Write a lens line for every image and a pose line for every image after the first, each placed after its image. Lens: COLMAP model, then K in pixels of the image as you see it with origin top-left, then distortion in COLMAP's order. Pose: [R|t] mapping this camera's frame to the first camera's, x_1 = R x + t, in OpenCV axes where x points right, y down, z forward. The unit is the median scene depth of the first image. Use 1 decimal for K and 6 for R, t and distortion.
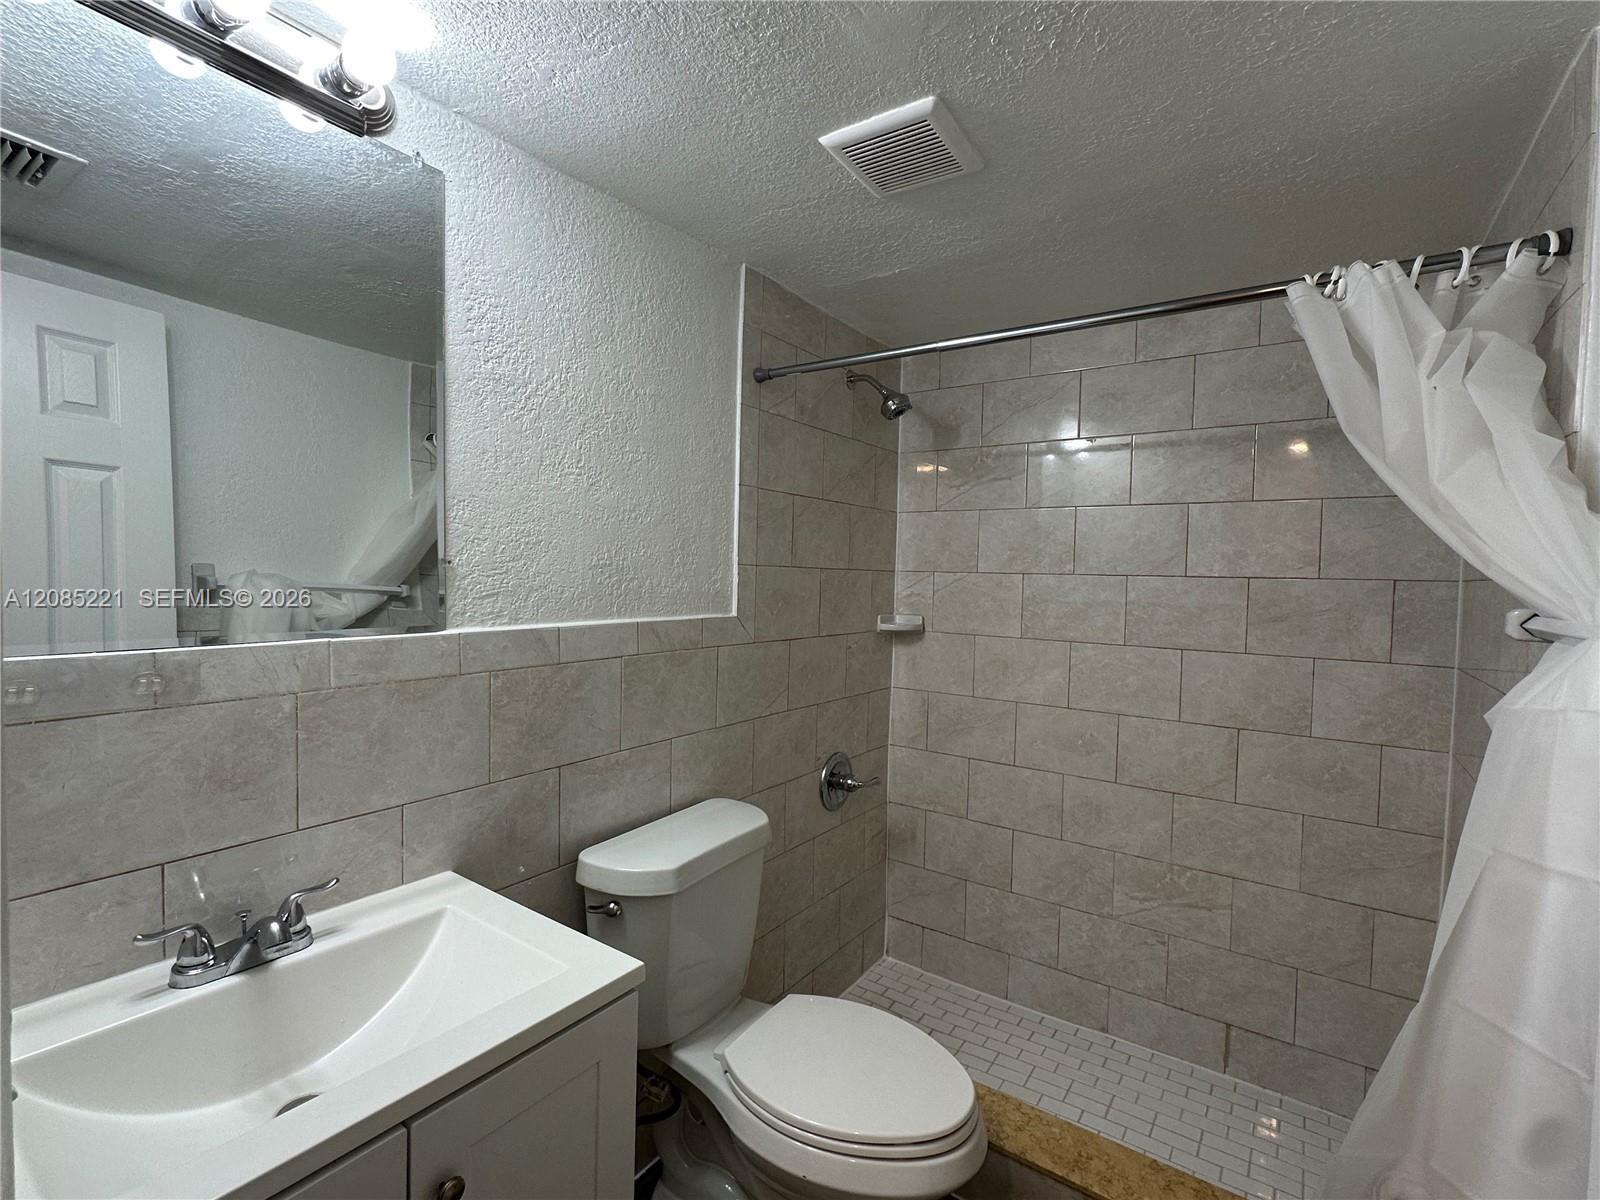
lens RADIAL K [[734.6, 0, 808.1], [0, 734.6, 602.6], [0, 0, 1]] dist [-0.003682, 0.001175]
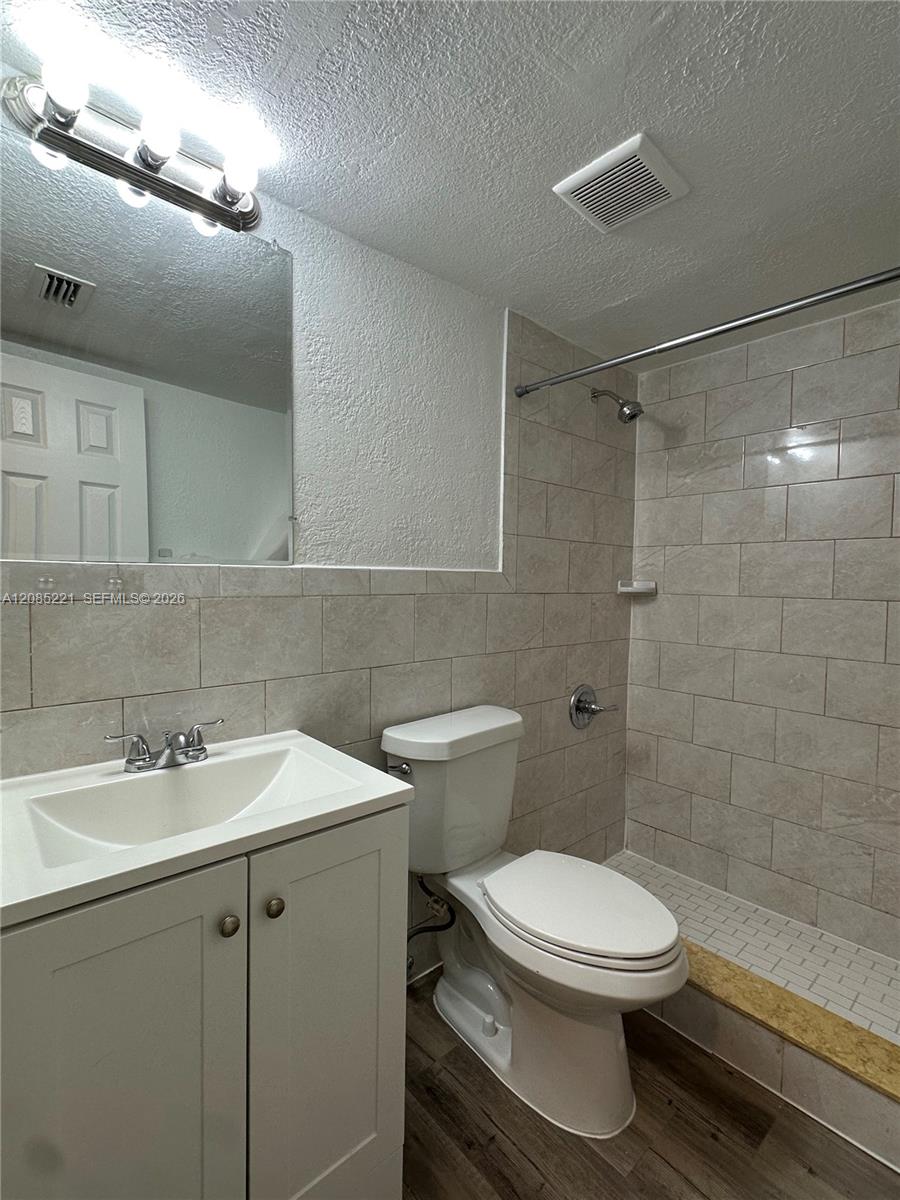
lens RADIAL K [[550.9, 0, 452.2], [0, 550.9, 603.6], [0, 0, 1]] dist [-0.003682, 0.001175]
pose [[0.973215, 0.001192, -0.229893, 0.046823], [-0.000804, 0.999998, 0.001782, 0.075808], [0.229894, -0.001550, 0.973214, 0.000049]]
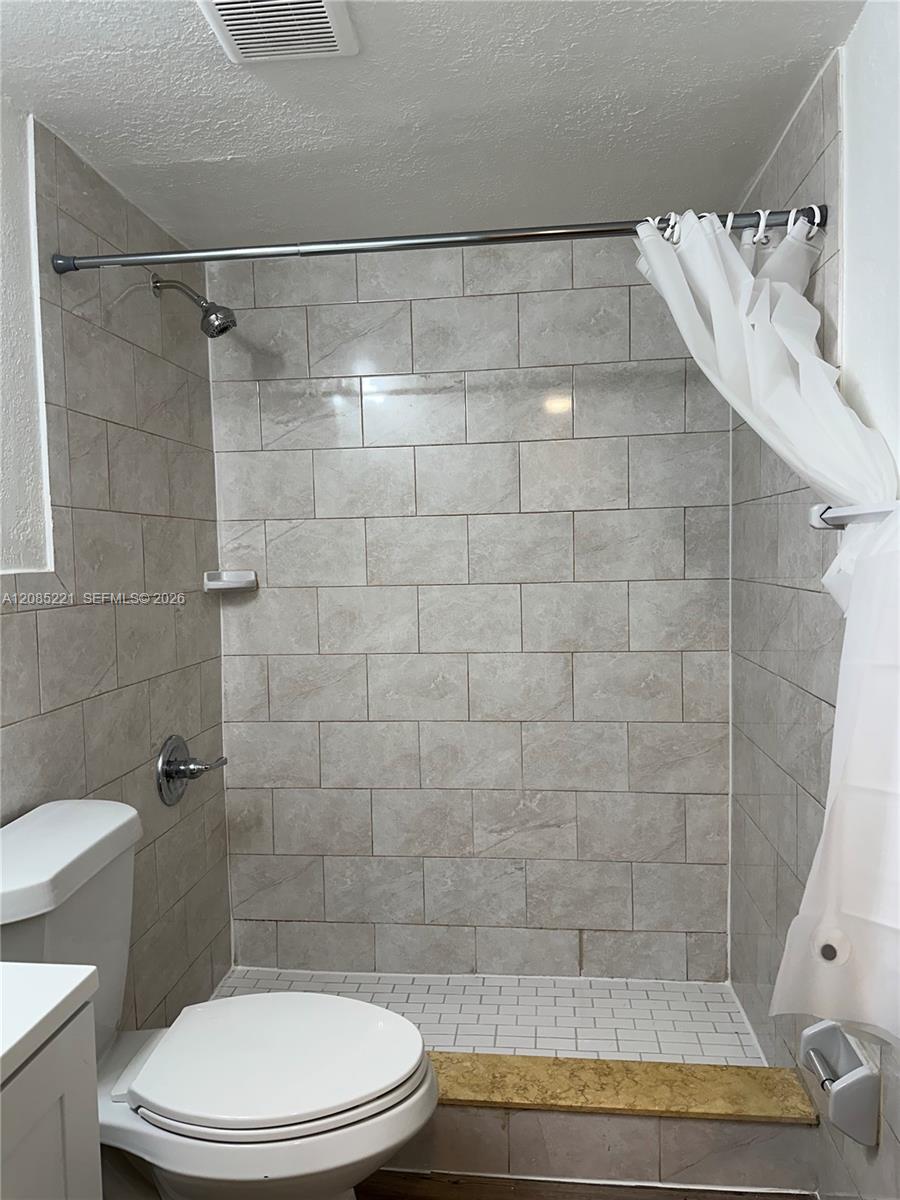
lens RADIAL K [[837.9, 0, 446.4], [0, 837.9, 605.2], [0, 0, 1]] dist [0.089200, -0.121890]
pose [[0.882318, -0.074407, 0.464735, -0.155314], [0.061648, 0.997188, 0.042616, 0.042678], [-0.466599, -0.008951, 0.884424, -0.000445]]
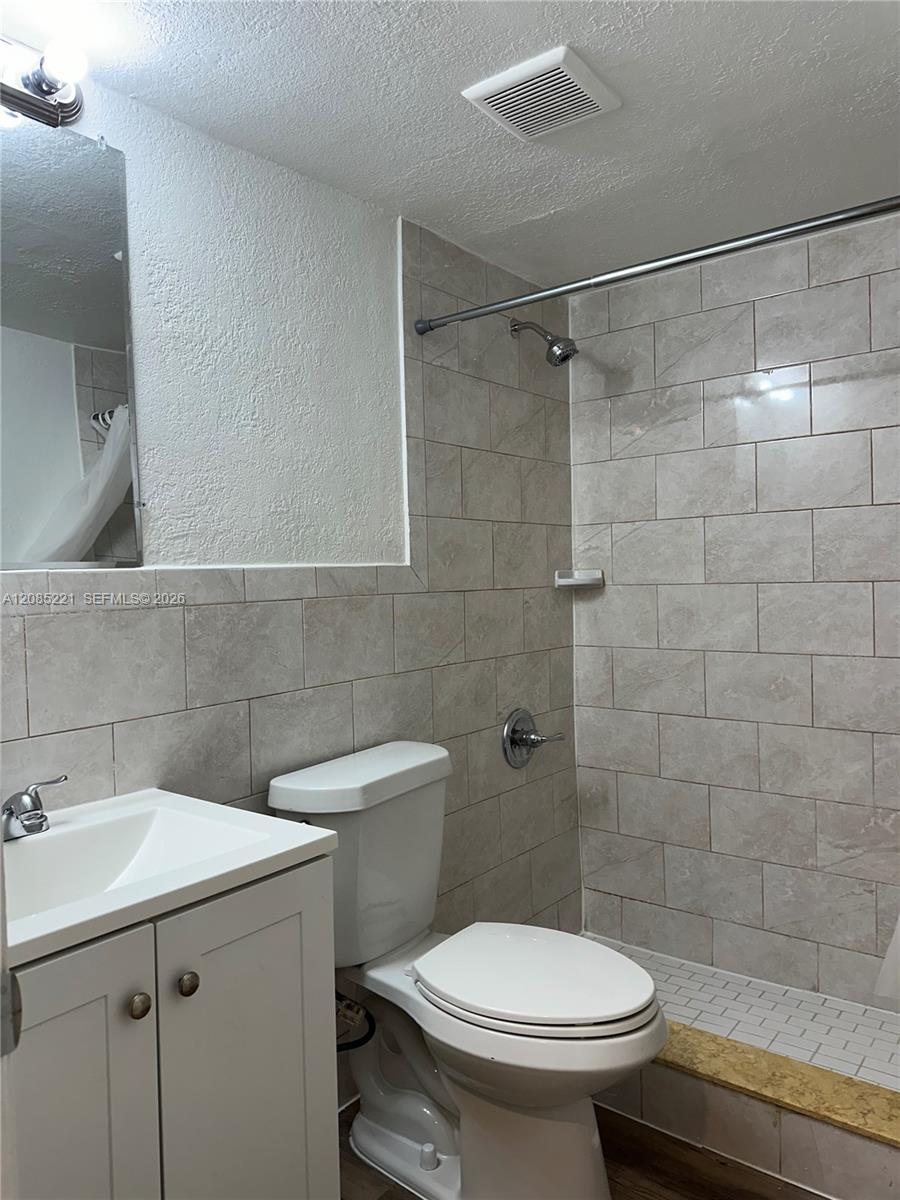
lens RADIAL K [[837.9, 0, 447.4], [0, 837.9, 595.5], [0, 0, 1]] dist [0.089200, -0.121890]
pose [[0.997079, -0.047839, -0.059536, 0.022880], [0.047074, 0.998791, -0.014185, 0.081125], [0.060142, 0.011341, 0.998125, -0.160781]]
